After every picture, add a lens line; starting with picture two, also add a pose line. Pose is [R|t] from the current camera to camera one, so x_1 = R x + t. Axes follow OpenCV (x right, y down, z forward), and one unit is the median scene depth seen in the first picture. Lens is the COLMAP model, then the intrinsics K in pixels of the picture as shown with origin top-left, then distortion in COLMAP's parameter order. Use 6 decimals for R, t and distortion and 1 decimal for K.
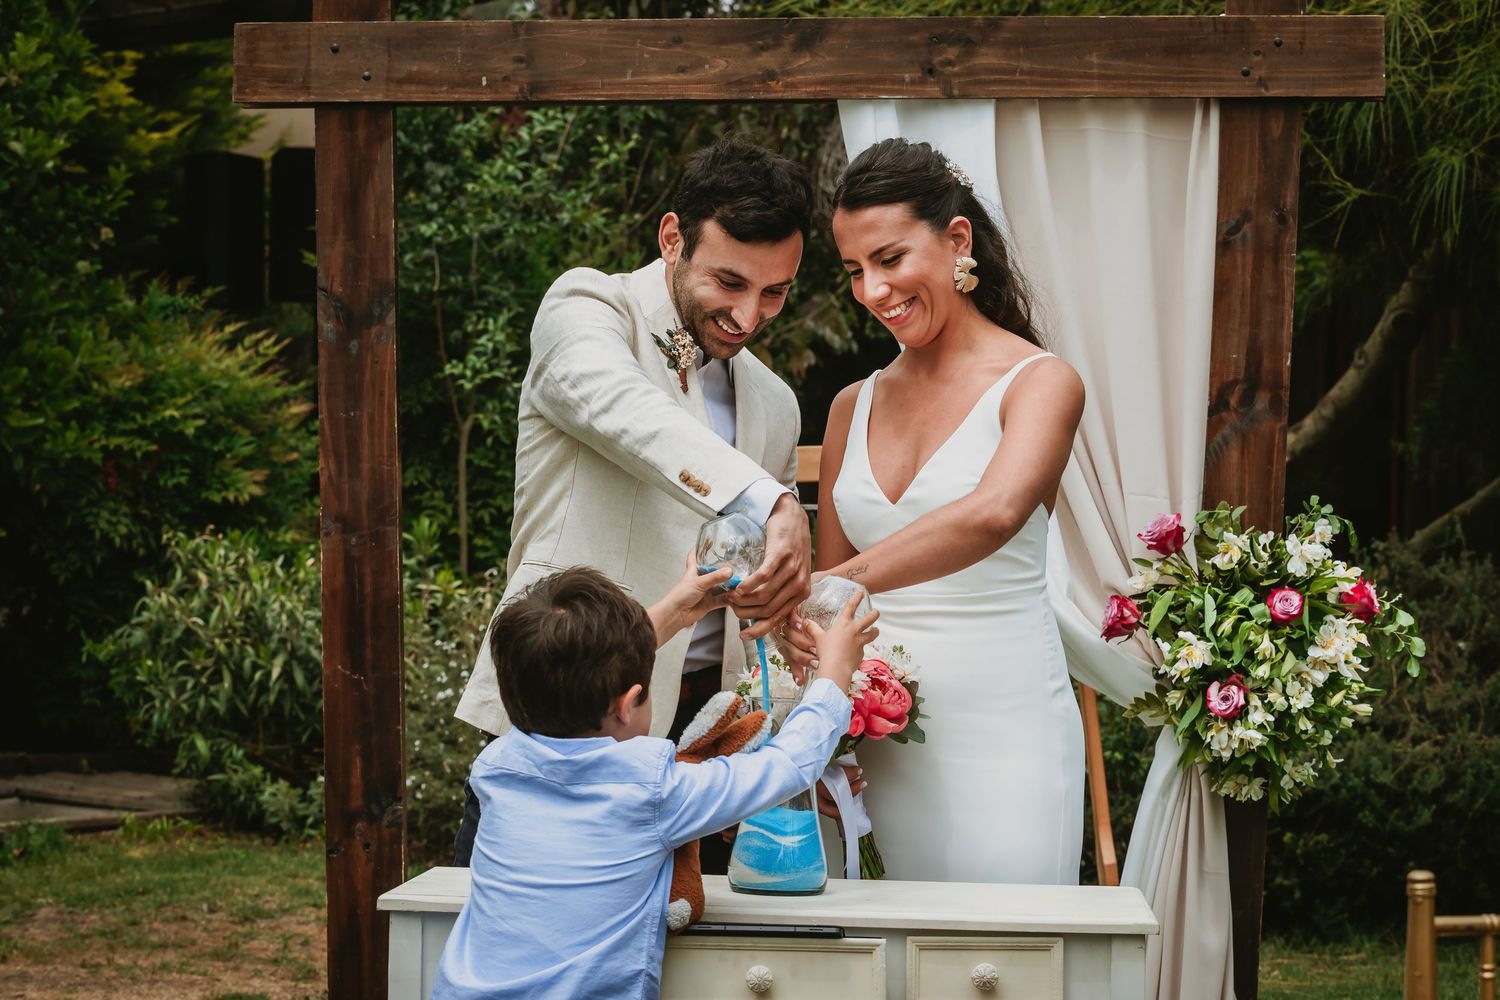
lens RADIAL K [[3713.7, 0, 760.1], [0, 3713.7, 516.9], [0, 0, 1]] dist [-0.137603, 0.000000]
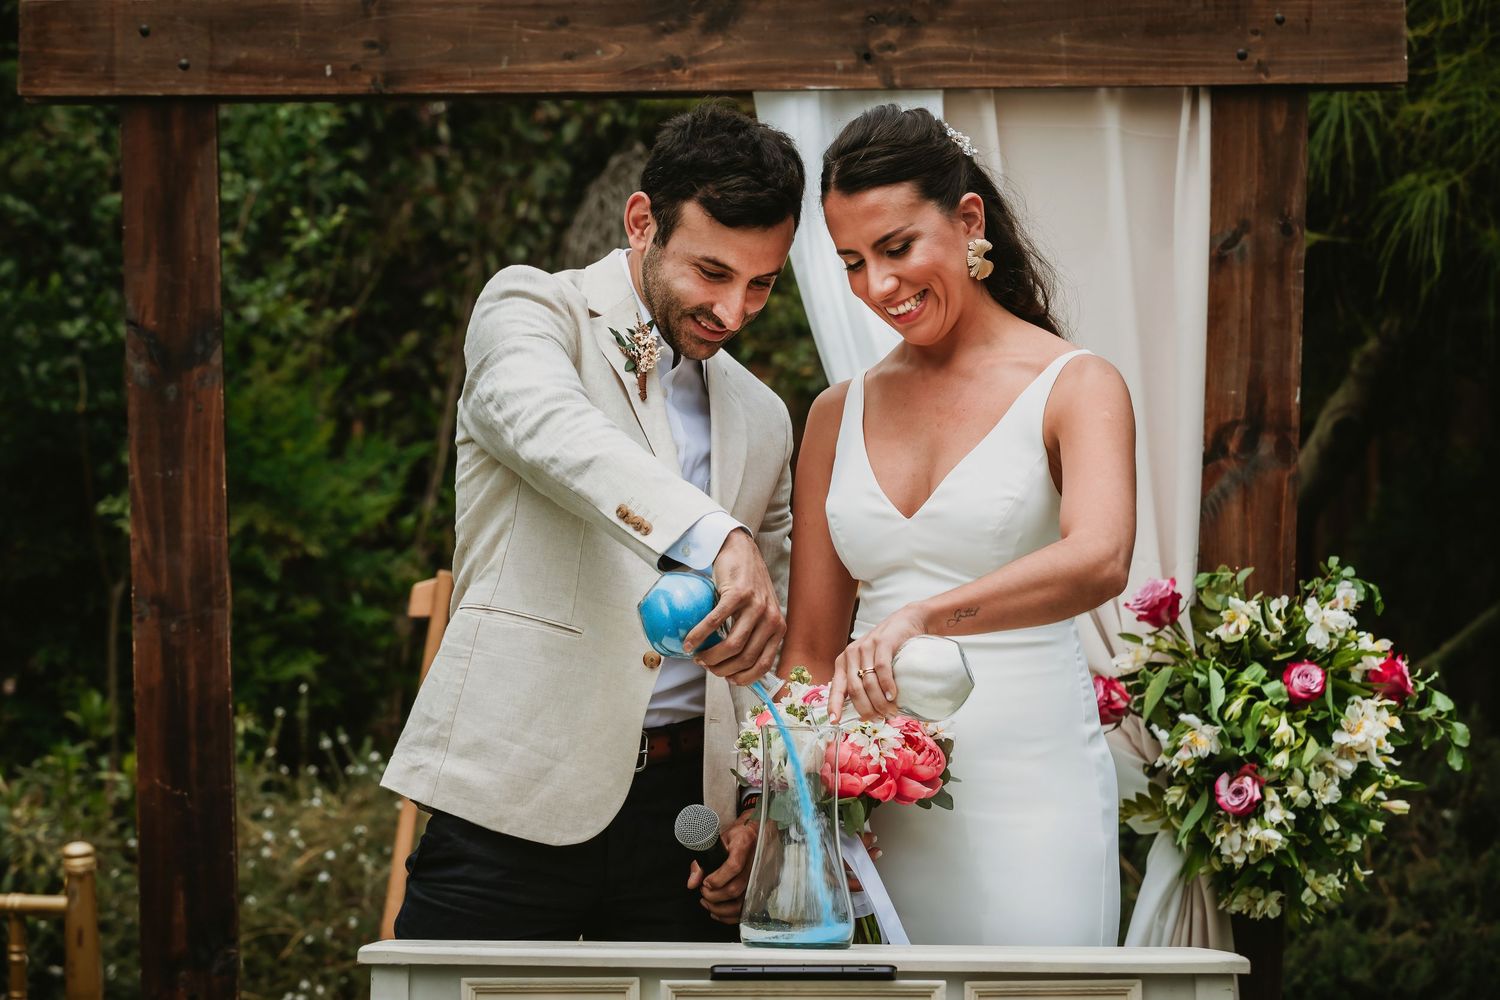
lens RADIAL K [[5178.9, 0, 747.5], [0, 5178.9, 535.6], [0, 0, 1]] dist [0.100128, 0.000000]
pose [[0.996696, -0.009100, 0.080707, -0.077095], [0.013494, 0.998447, -0.054055, 0.051187], [-0.080090, 0.054966, 0.995271, -0.159861]]
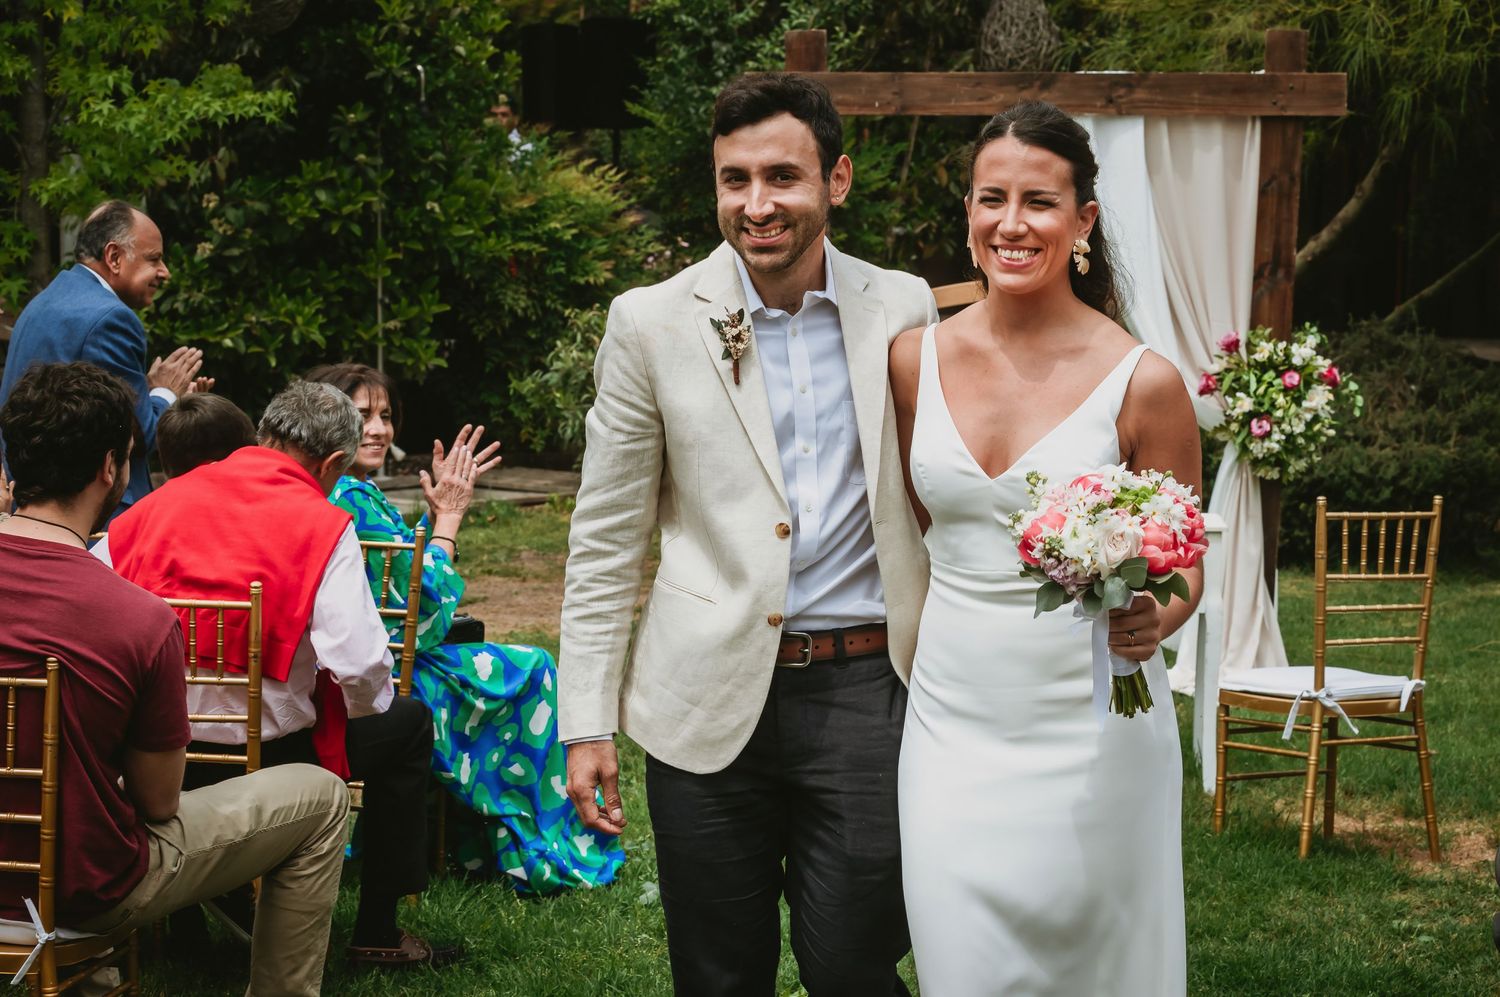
lens RADIAL K [[3755.1, 0, 740.0], [0, 3755.1, 600.1], [0, 0, 1]] dist [-0.132712, 0.000000]
pose [[0.999821, 0.000036, -0.018902, -0.110547], [0.001905, 0.994716, 0.102647, -0.062699], [0.018806, -0.102664, 0.994538, -0.970006]]
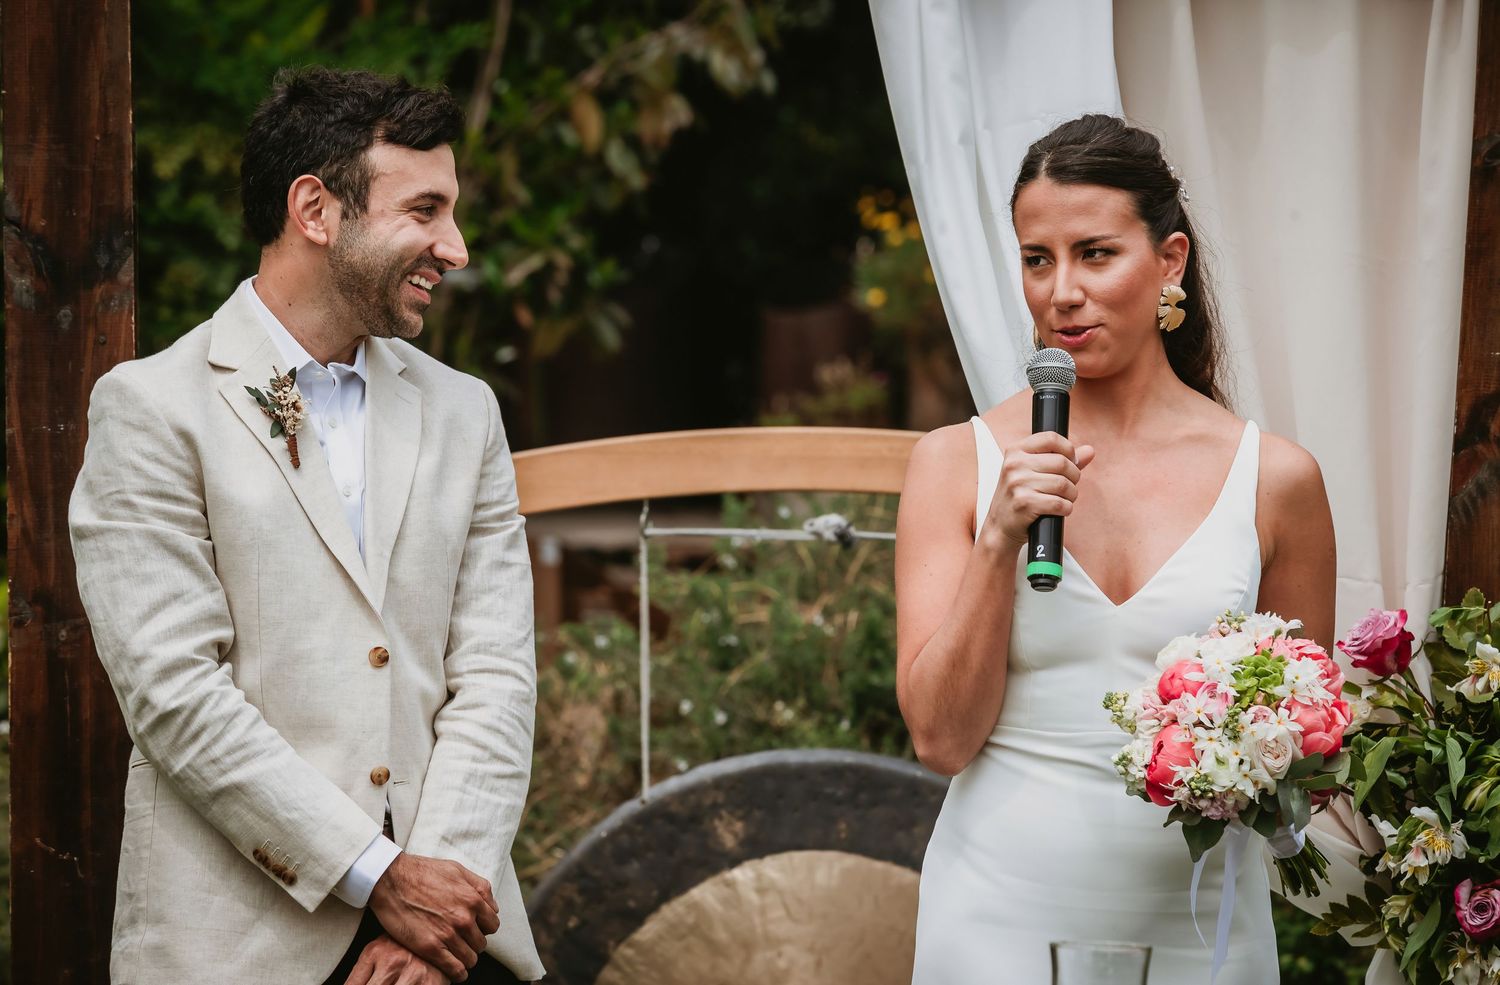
lens RADIAL K [[9674.6, 0, 745.4], [0, 9674.6, 496.1], [0, 0, 1]] dist [1.032776, 0.000000]
pose [[0.999218, 0.008929, 0.038530, -0.060398], [-0.010013, 0.999557, 0.028034, -0.064184], [-0.038263, -0.028398, 0.998864, -0.623014]]
